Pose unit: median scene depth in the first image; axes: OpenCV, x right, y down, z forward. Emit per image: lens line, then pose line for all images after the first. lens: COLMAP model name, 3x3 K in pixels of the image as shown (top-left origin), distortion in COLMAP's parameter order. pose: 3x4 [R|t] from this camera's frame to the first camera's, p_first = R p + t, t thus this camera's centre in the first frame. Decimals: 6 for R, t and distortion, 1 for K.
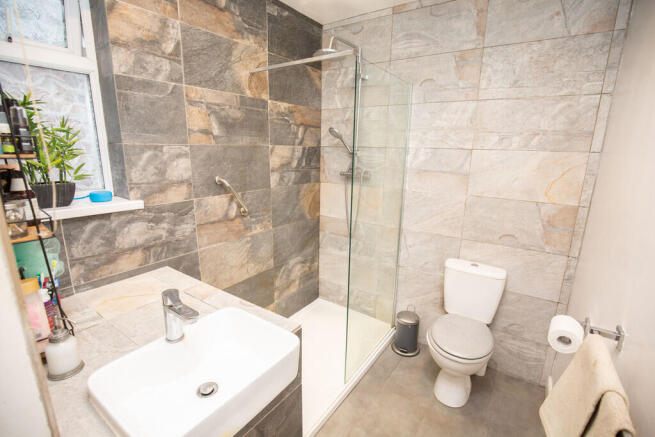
lens RADIAL K [[302.5, 0, 327.1], [0, 302.5, 221.2], [0, 0, 1]] dist [-0.037603, 0.000616]
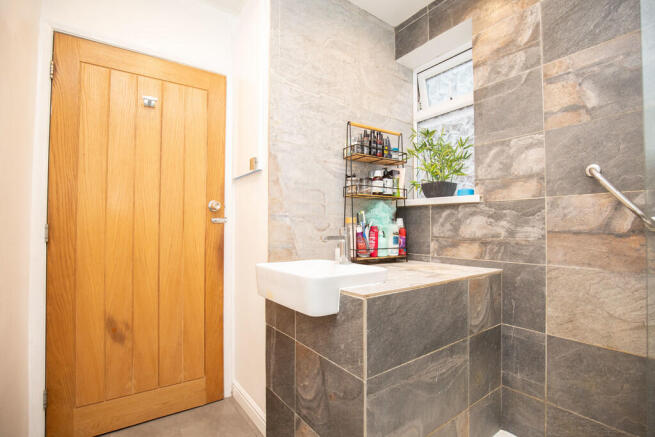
lens RADIAL K [[302.5, 0, 327.2], [0, 302.5, 218.9], [0, 0, 1]] dist [-0.037603, 0.000616]
pose [[-0.328551, -0.039867, -0.943644, 0.512766], [-0.227311, 0.973079, 0.038033, 0.089340], [0.916725, 0.226997, -0.328768, 0.796313]]
